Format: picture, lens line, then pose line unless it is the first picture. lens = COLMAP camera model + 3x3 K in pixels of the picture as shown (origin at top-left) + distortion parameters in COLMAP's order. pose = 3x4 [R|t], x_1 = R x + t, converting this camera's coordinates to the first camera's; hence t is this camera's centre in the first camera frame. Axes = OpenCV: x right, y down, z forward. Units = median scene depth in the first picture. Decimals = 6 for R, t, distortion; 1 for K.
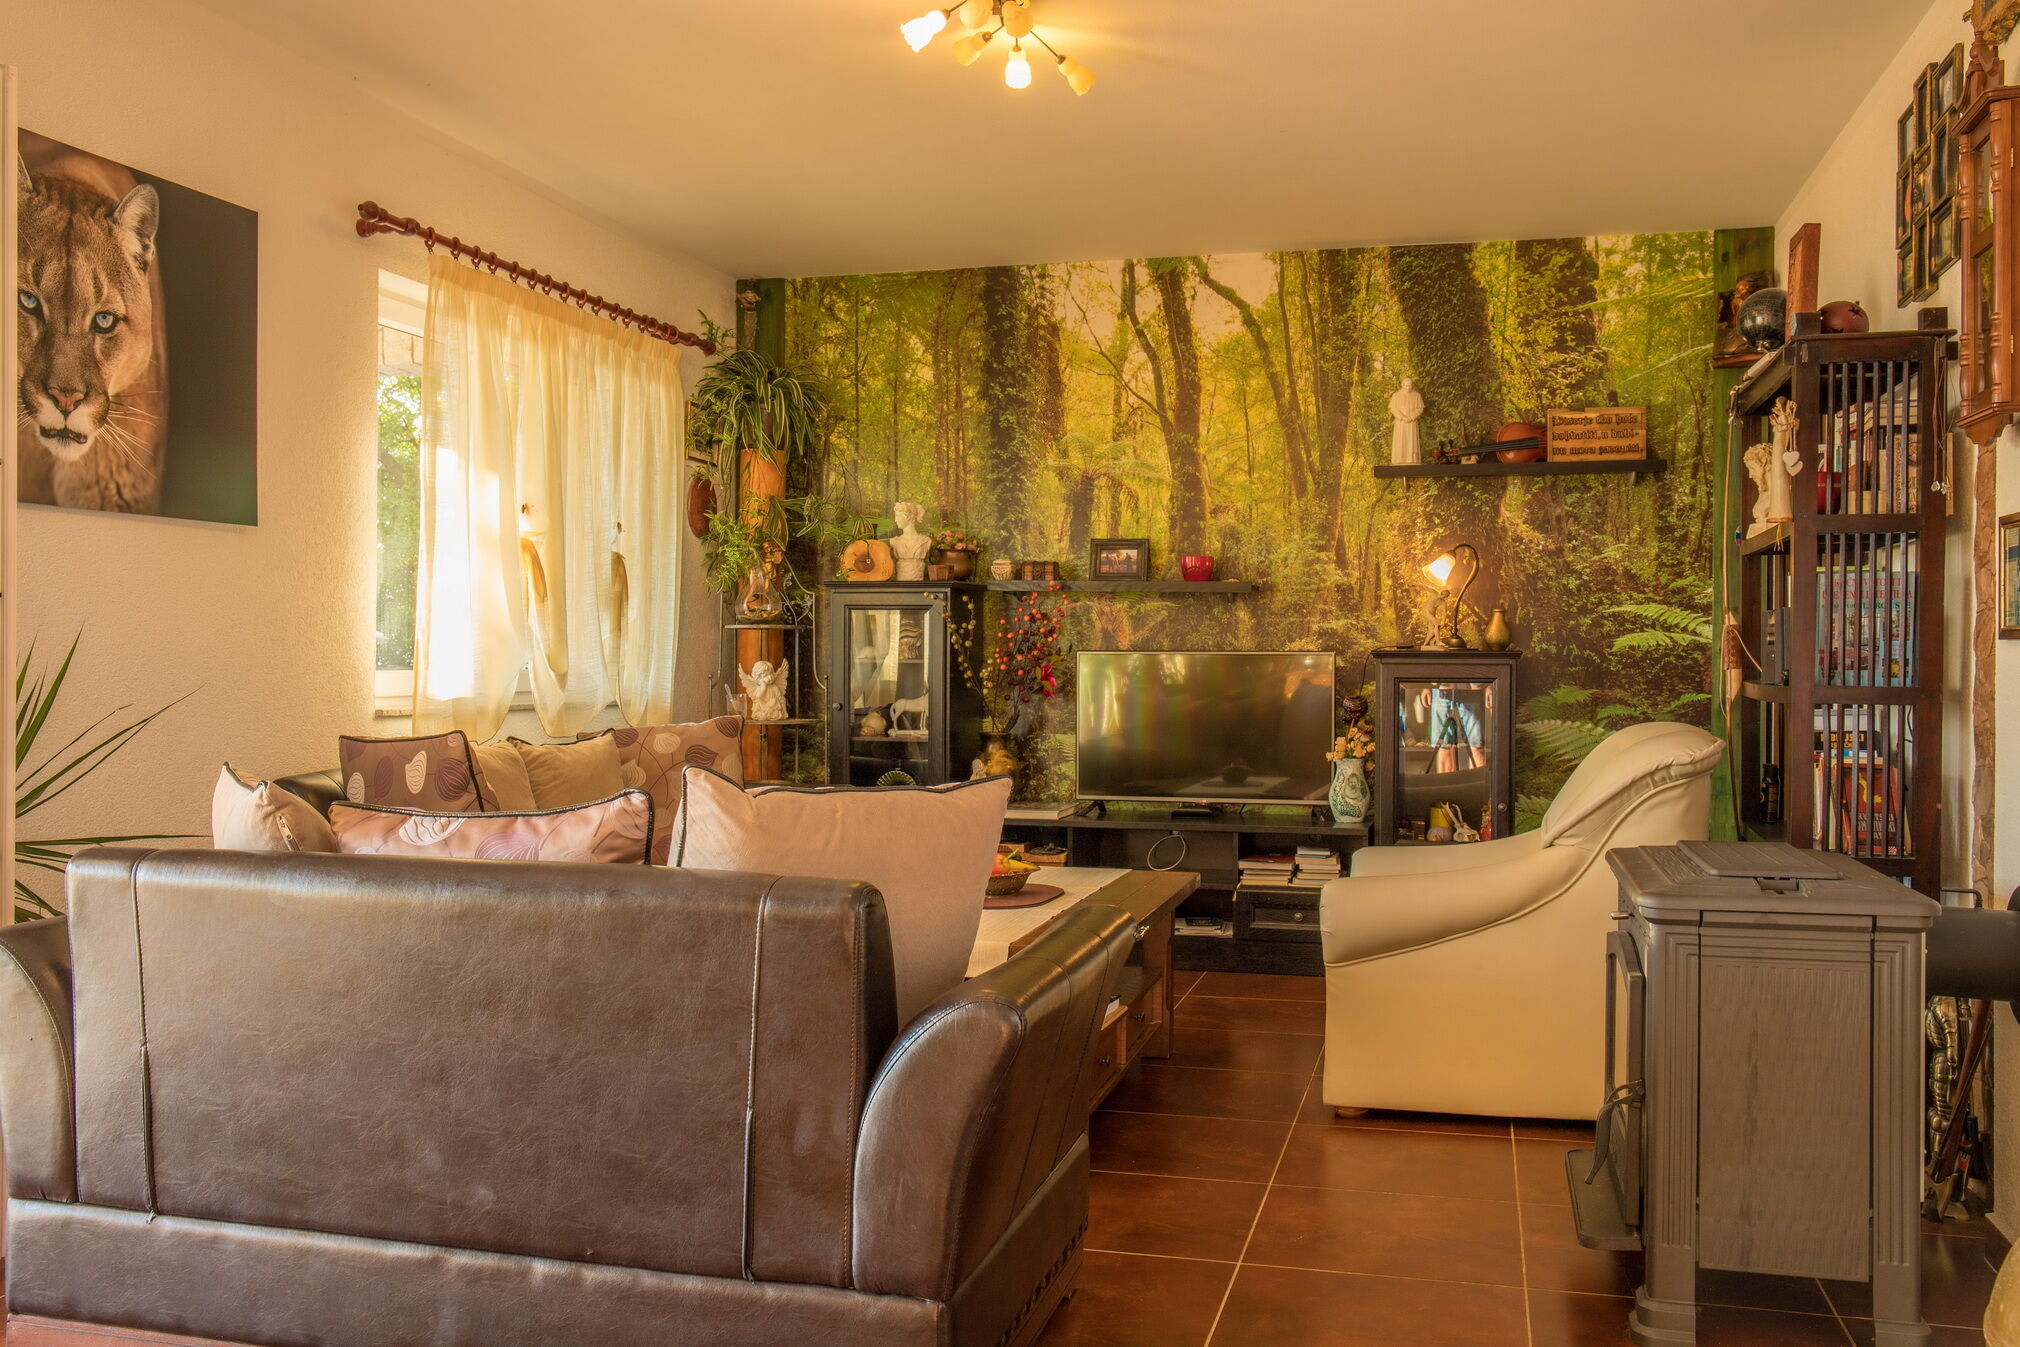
lens RADIAL K [[1750.8, 0, 1010.0], [0, 1750.8, 673.5], [0, 0, 1]] dist [-0.071027, 0.109863]
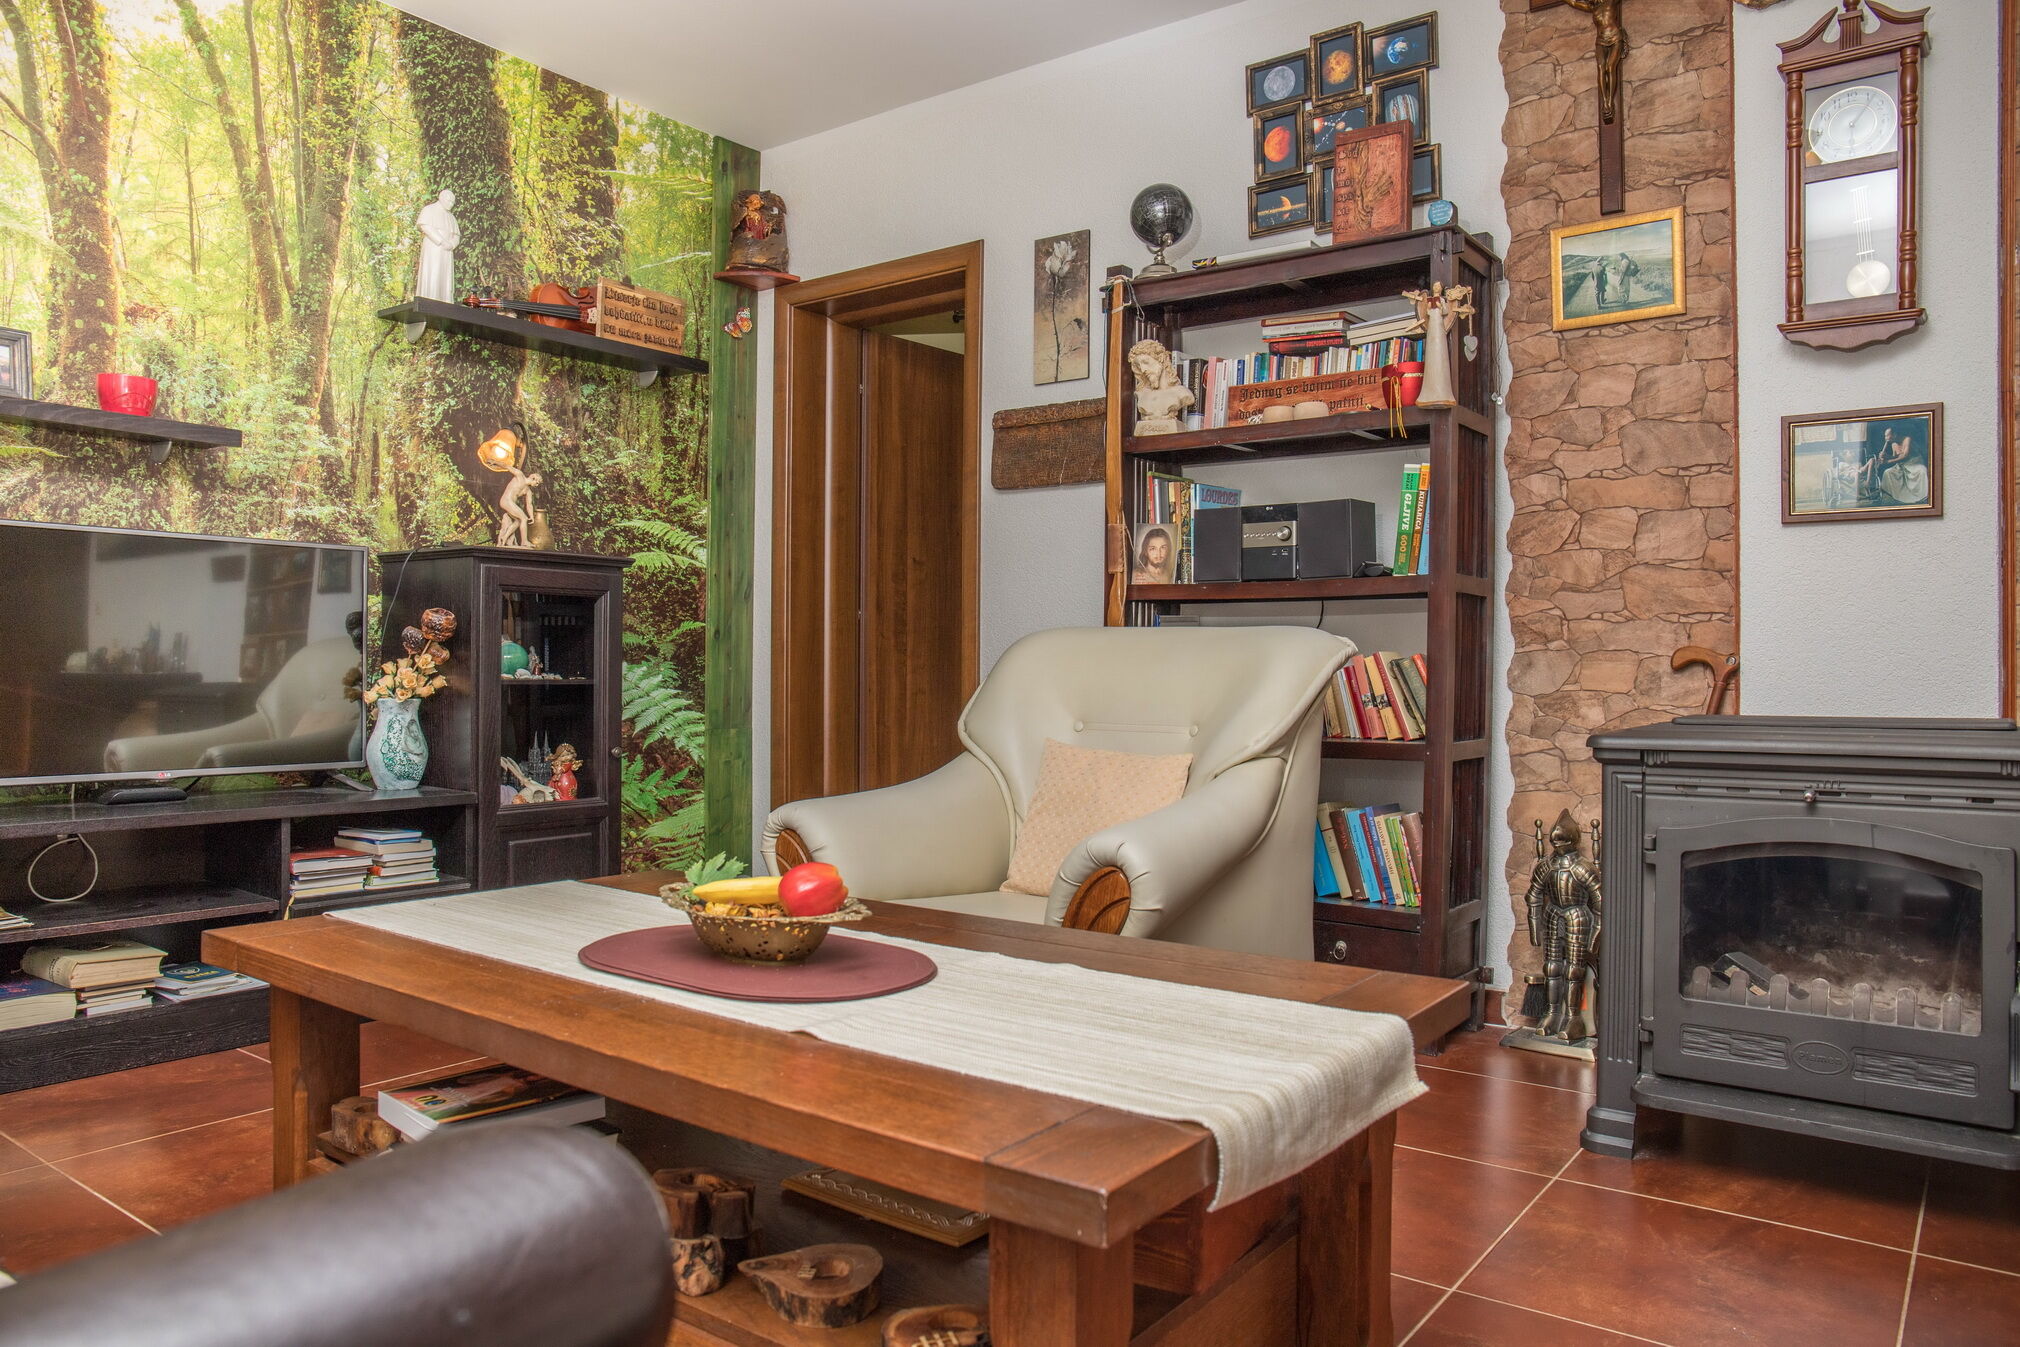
lens RADIAL K [[1381.7, 0, 1002.2], [0, 1381.7, 669.5], [0, 0, 1]] dist [-0.106754, 0.088234]
pose [[0.376926, -0.000791, 0.926243, -0.213762], [0.000473, 1.000000, 0.000661, 0.035215], [-0.926243, 0.000189, 0.376927, 0.544245]]
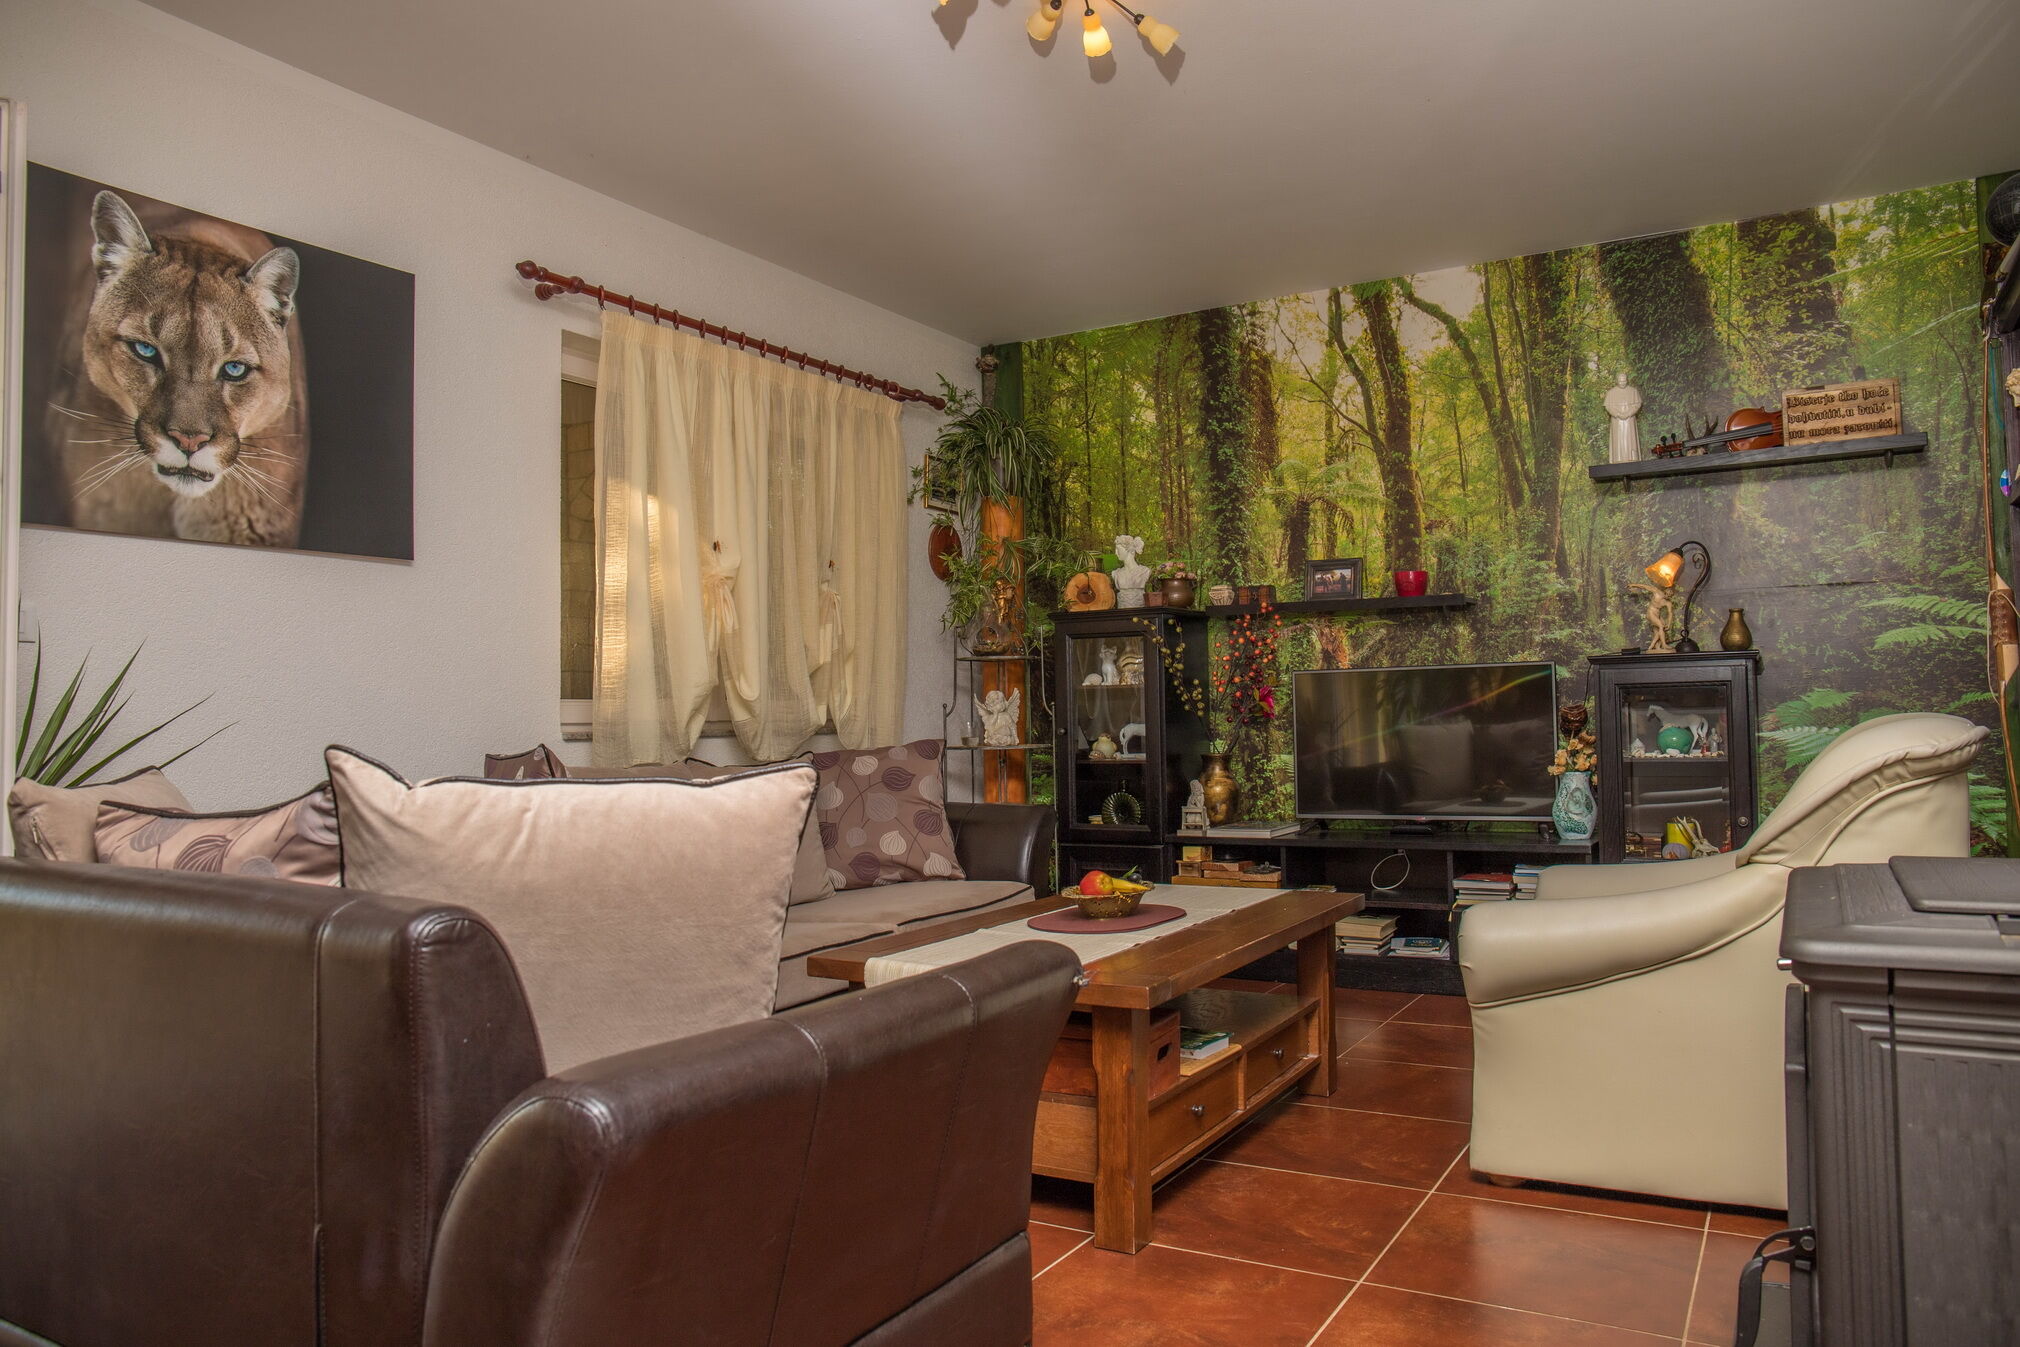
lens RADIAL K [[1387.0, 0, 1005.8], [0, 1387.0, 668.2], [0, 0, 1]] dist [-0.108784, 0.092866]
pose [[0.961400, -0.033993, -0.273046, 0.097920], [0.021742, 0.998622, -0.047770, 0.020166], [0.274293, 0.039989, 0.960814, 0.190600]]
